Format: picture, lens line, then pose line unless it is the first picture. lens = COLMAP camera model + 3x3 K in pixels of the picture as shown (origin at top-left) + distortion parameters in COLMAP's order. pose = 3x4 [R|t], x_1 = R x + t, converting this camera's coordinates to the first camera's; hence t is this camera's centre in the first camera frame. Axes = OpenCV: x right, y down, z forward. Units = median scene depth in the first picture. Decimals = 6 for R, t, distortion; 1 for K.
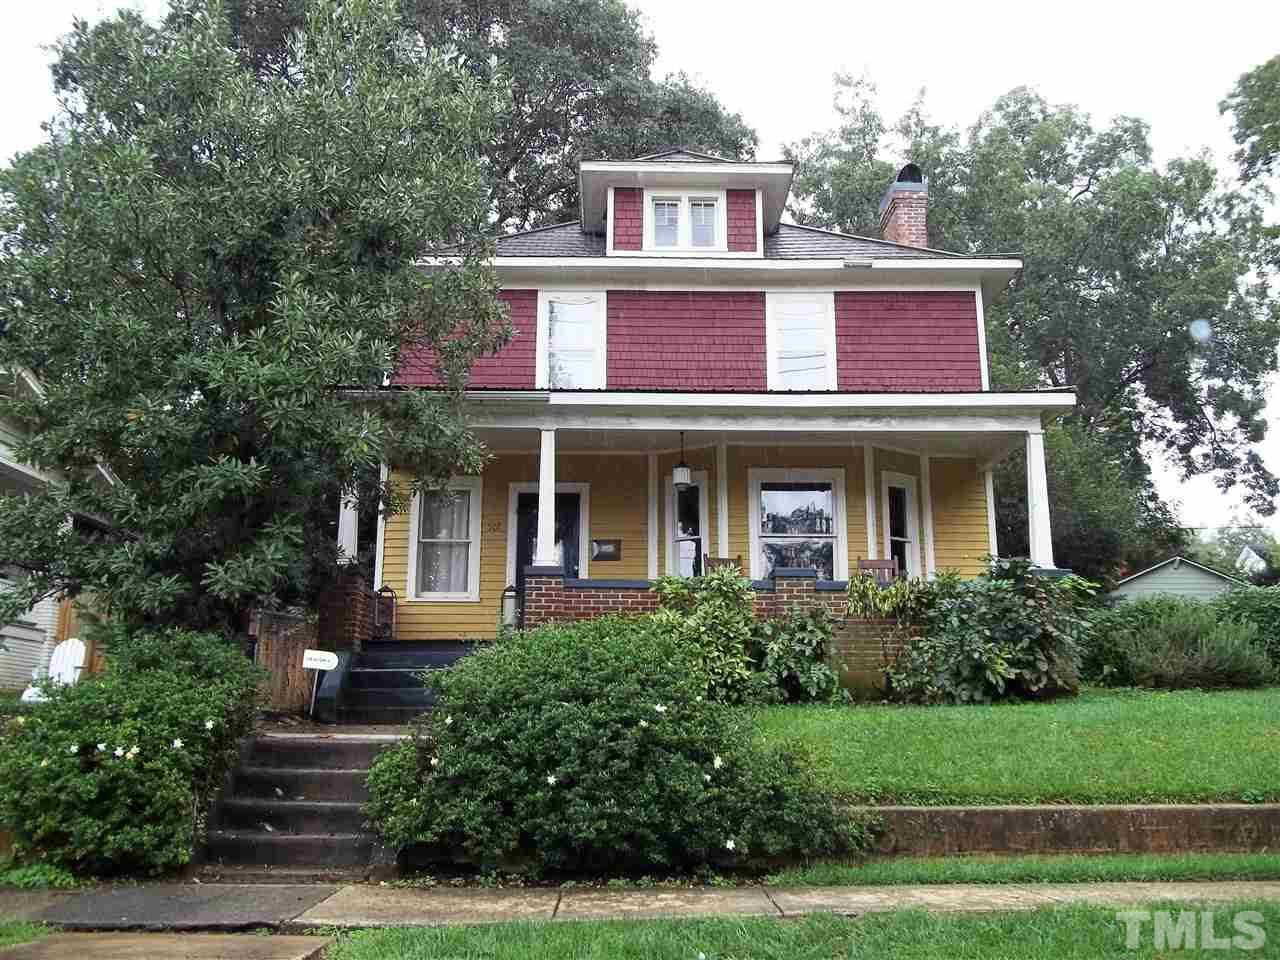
lens RADIAL K [[1221.6, 0, 640.0], [0, 1221.6, 480.0], [0, 0, 1]] dist [-0.009874, -0.011680]
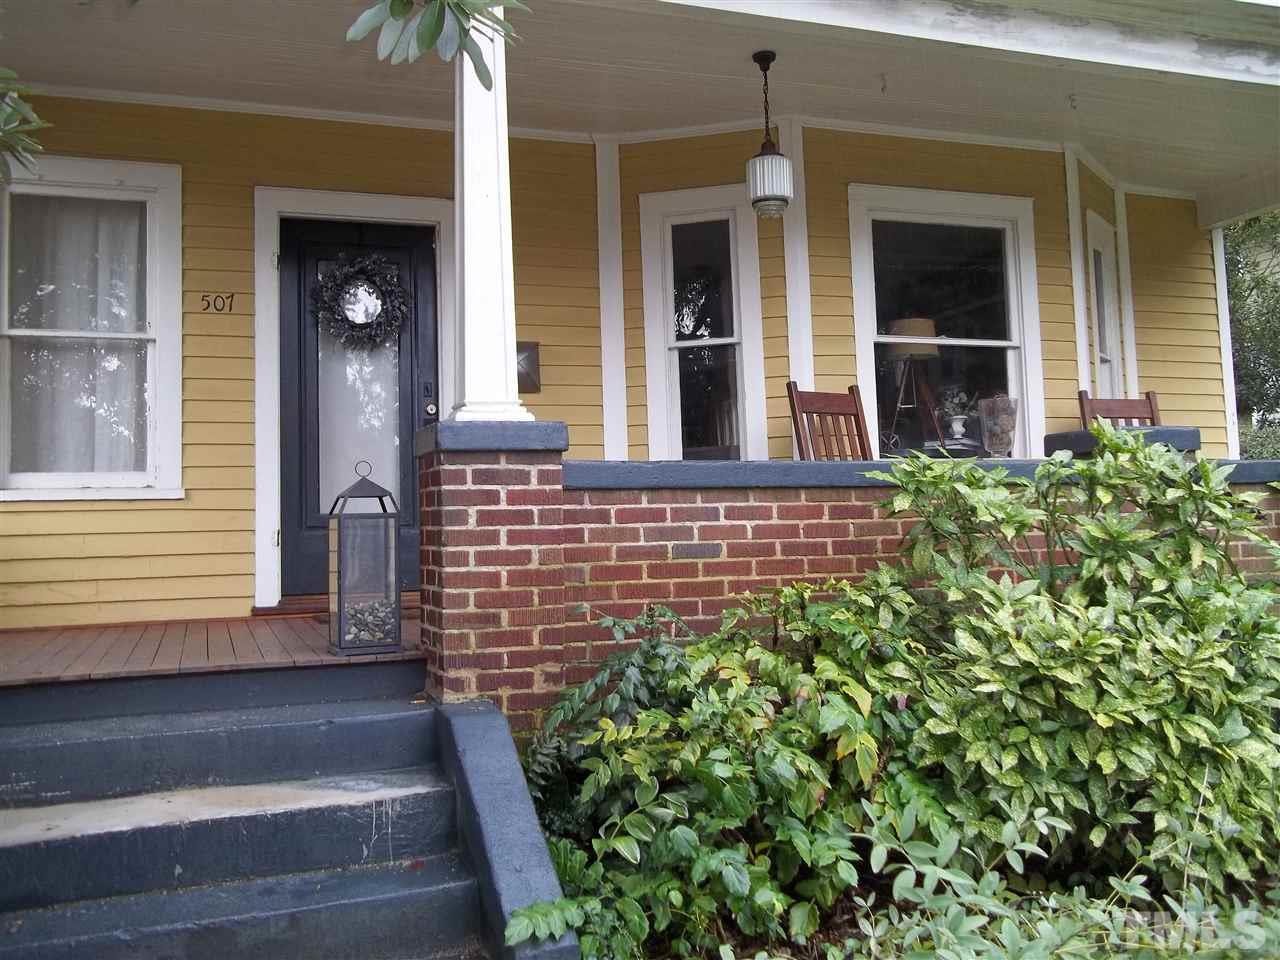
lens RADIAL K [[1221.6, 0, 640.0], [0, 1221.6, 480.0], [0, 0, 1]] dist [-0.009874, -0.011680]
pose [[0.939806, -0.015247, 0.341367, -0.122512], [-0.037015, 0.988583, 0.146061, 0.031951], [-0.339696, -0.149905, 0.928512, 0.575754]]
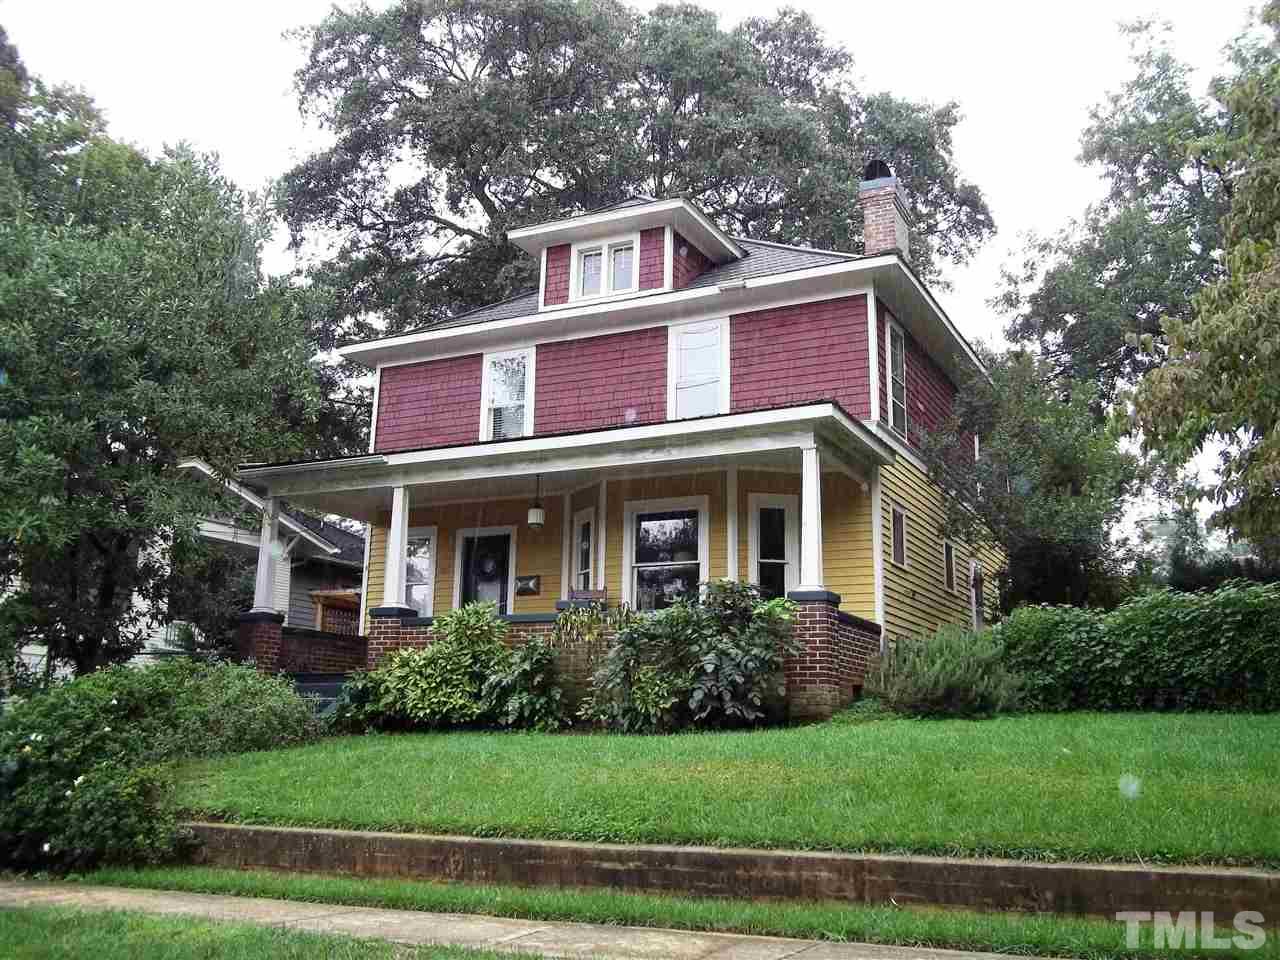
lens RADIAL K [[1232.9, 0, 640.0], [0, 1232.9, 480.0], [0, 0, 1]] dist [-0.010898, -0.000706]
pose [[0.887662, -0.084138, -0.452743, 0.545689], [0.080128, 0.996389, -0.028067, 0.002412], [0.453470, -0.011363, 0.891199, 0.066533]]
